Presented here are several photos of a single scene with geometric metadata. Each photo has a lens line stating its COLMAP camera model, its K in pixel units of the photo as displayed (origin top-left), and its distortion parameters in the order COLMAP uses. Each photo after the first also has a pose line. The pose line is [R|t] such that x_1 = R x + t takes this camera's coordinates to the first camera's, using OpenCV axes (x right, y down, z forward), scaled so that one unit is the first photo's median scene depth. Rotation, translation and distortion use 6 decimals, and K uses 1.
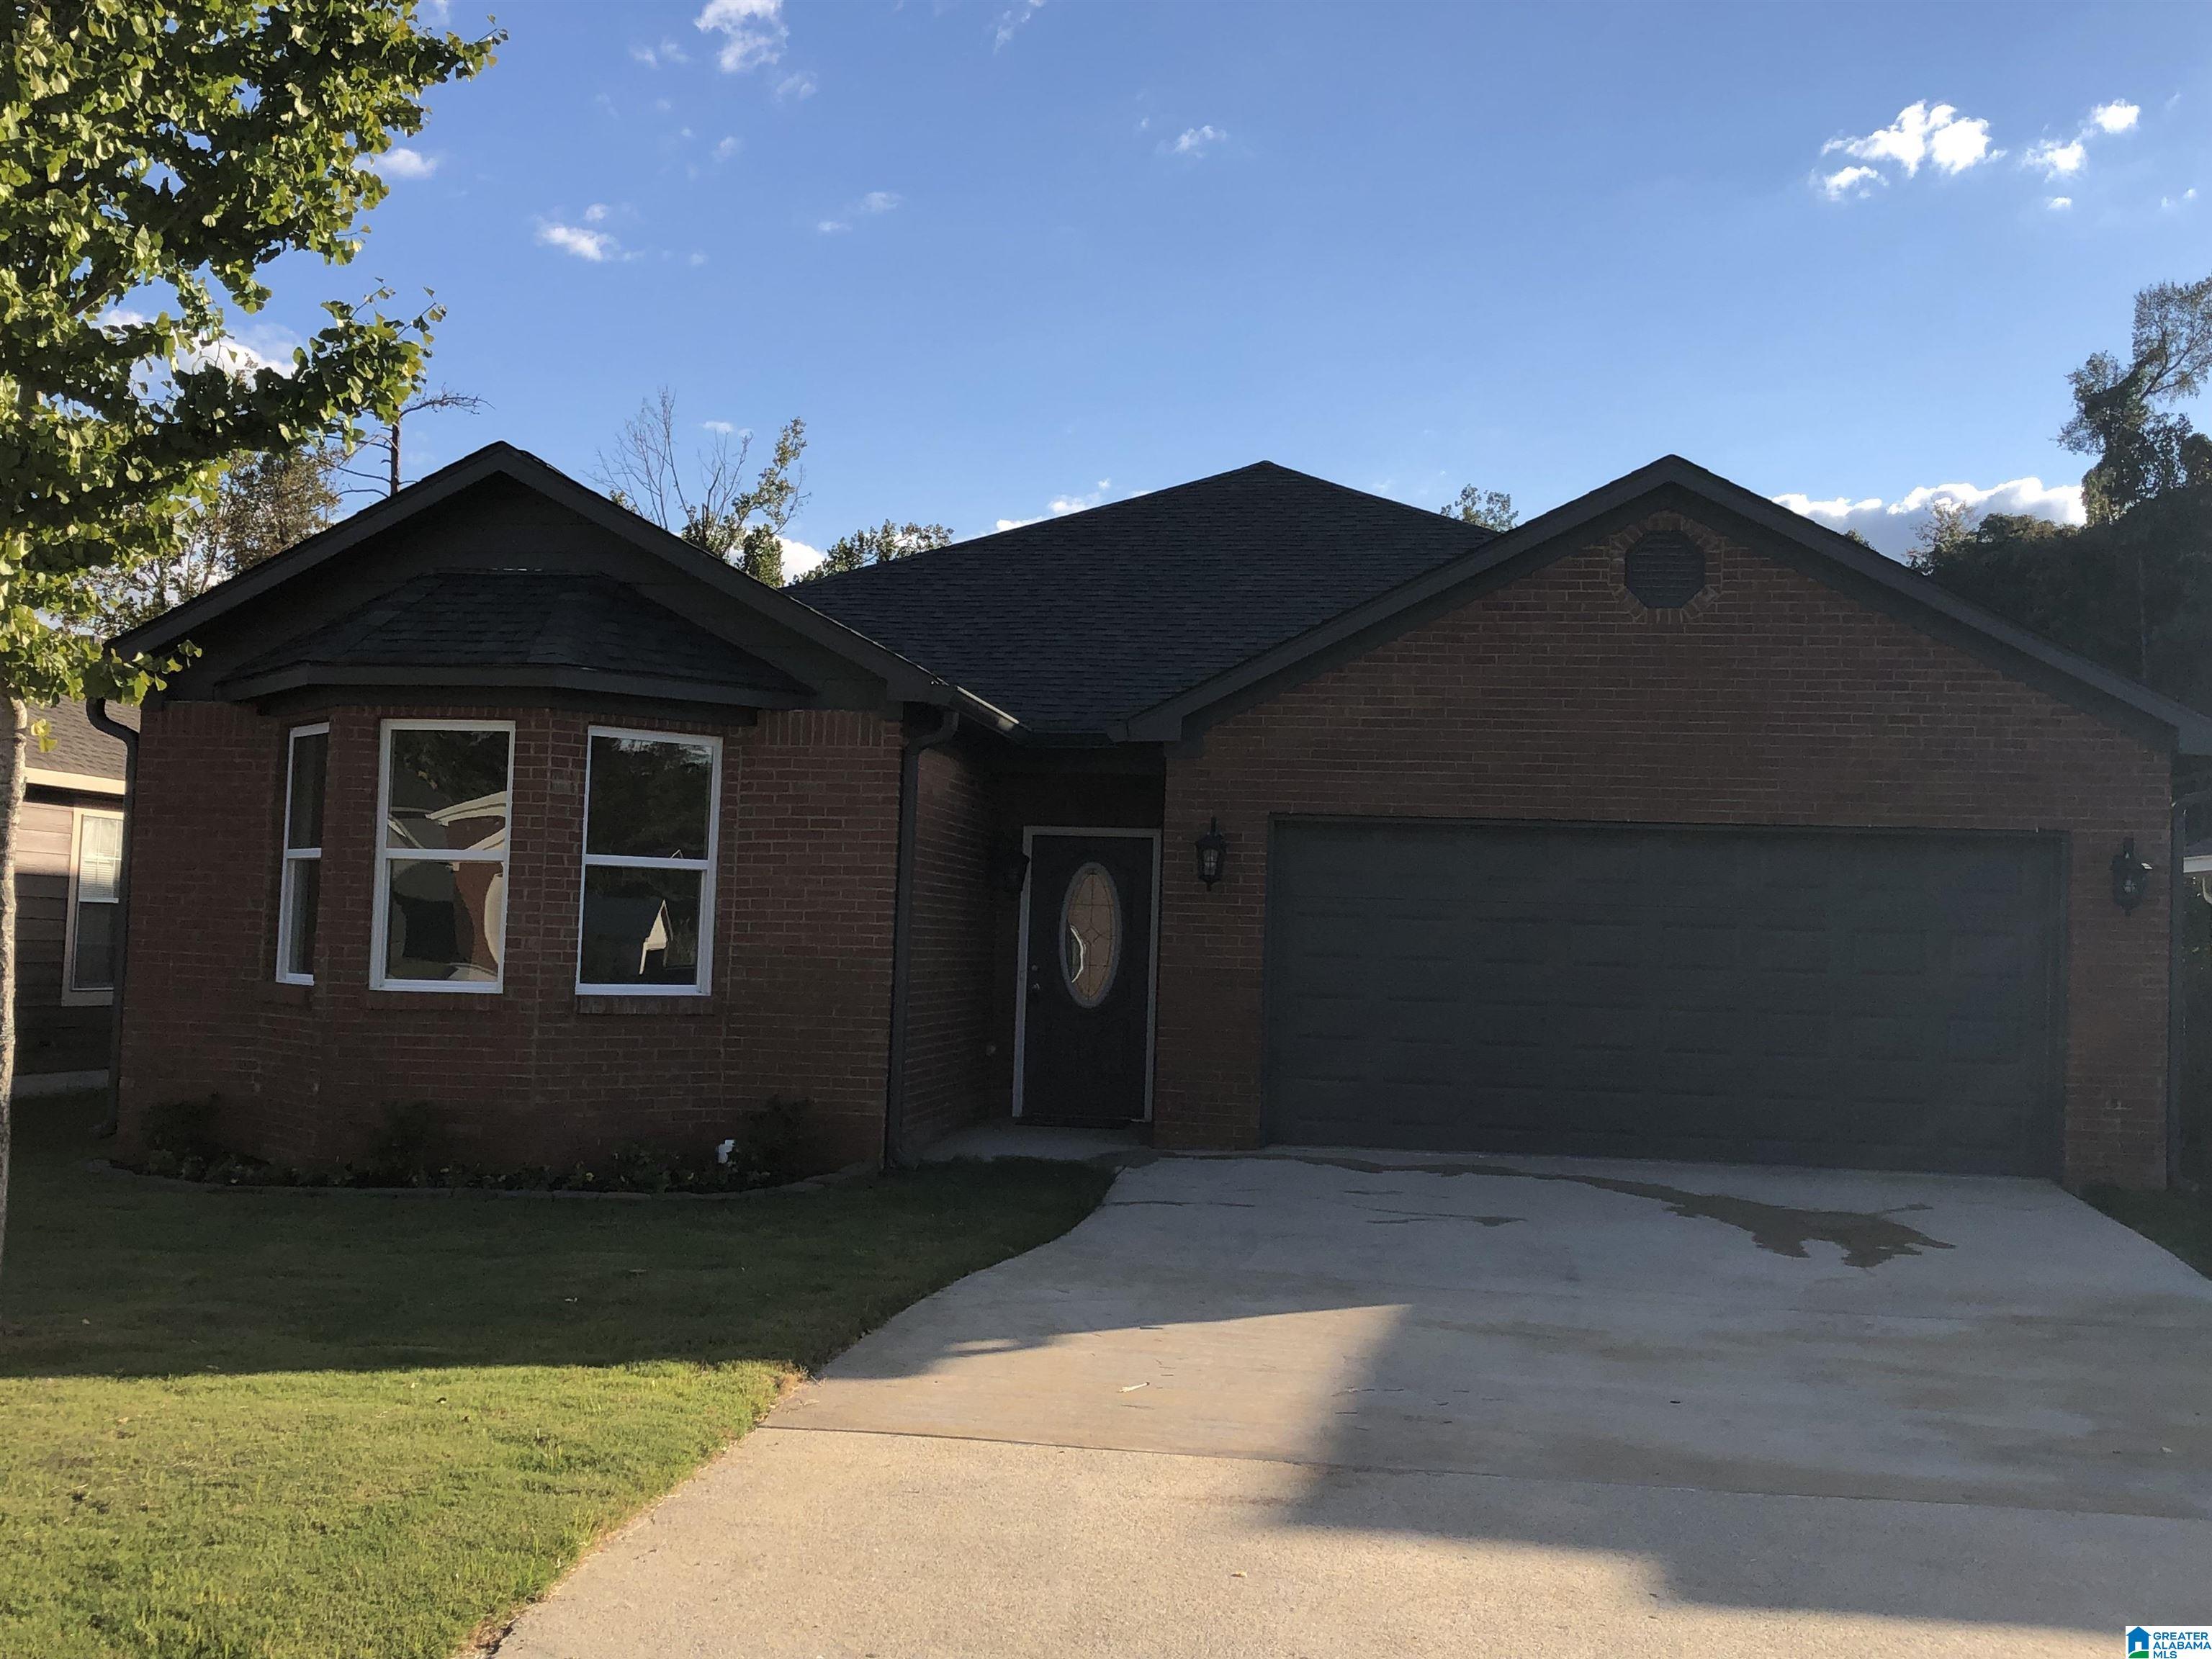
lens RADIAL K [[2445.5, 0, 1110.6], [0, 2445.5, 825.7], [0, 0, 1]] dist [0.097640, 0.000000]
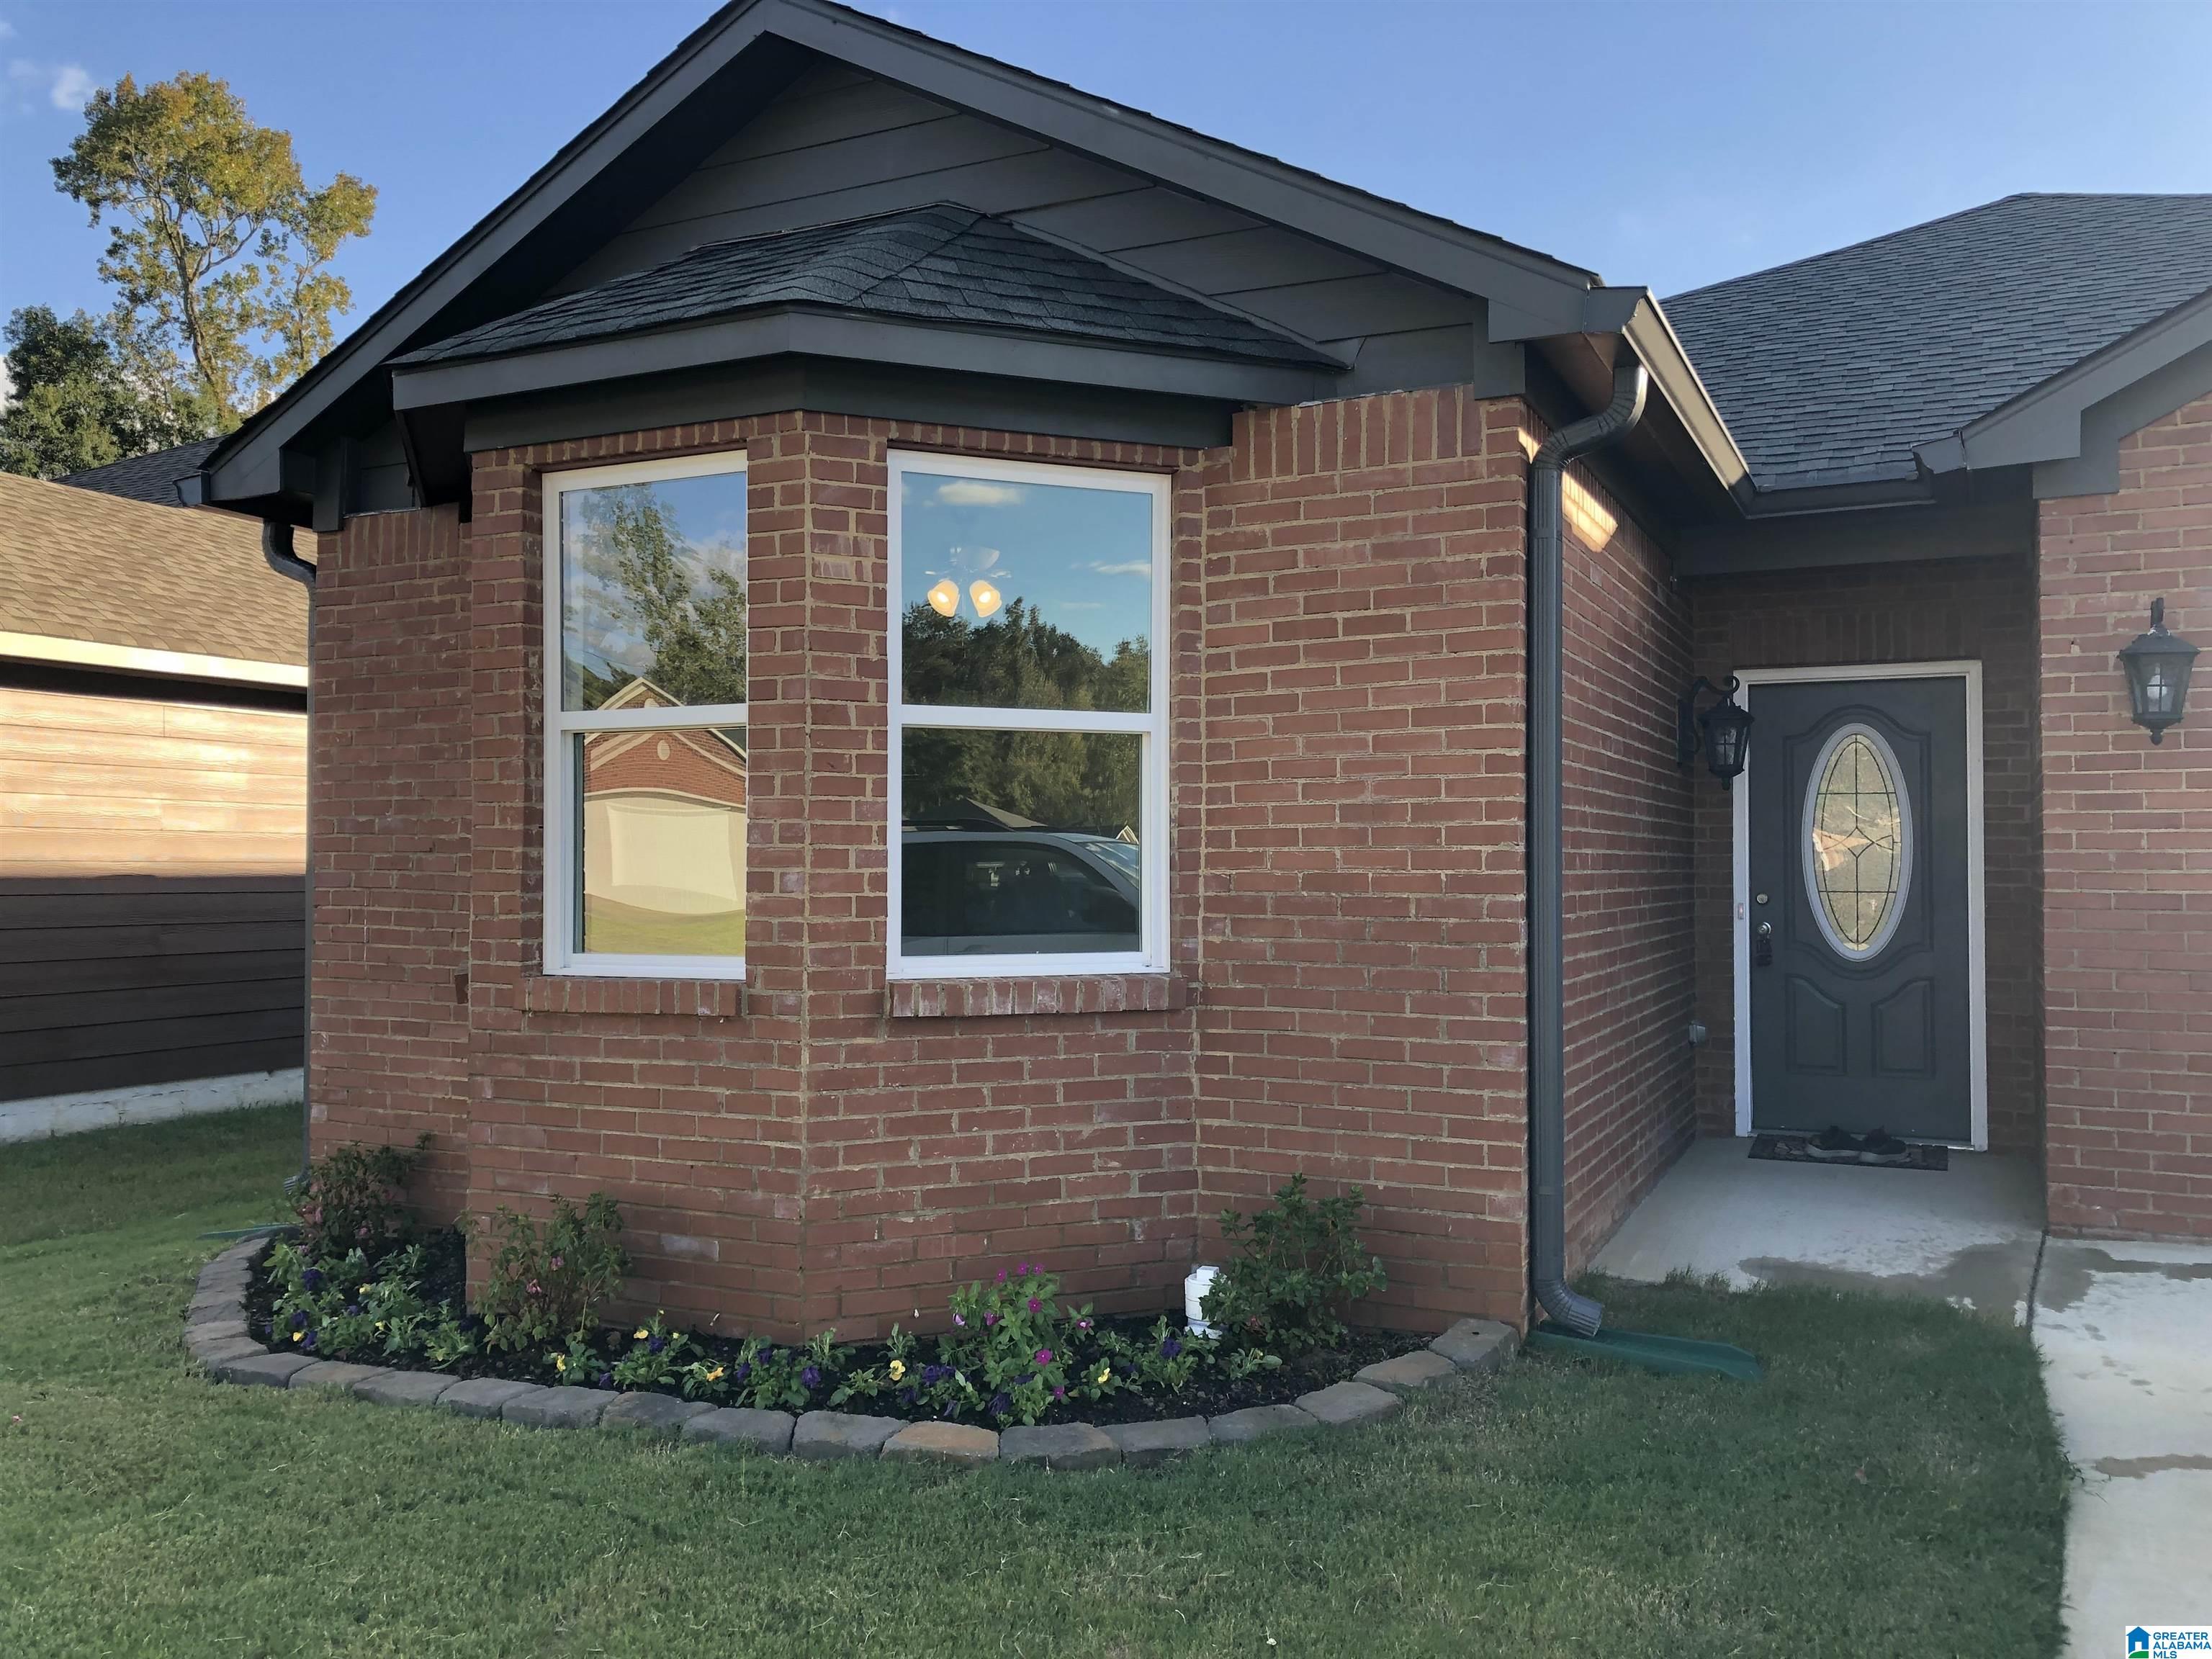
lens RADIAL K [[1799.9, 0, 1067.1], [0, 1799.9, 776.1], [0, 0, 1]] dist [0.027407, -0.030570]
pose [[0.942602, -0.045185, -0.330848, -0.055733], [0.043180, 0.998977, -0.013414, 0.031948], [0.331116, -0.001642, 0.943589, 0.636598]]
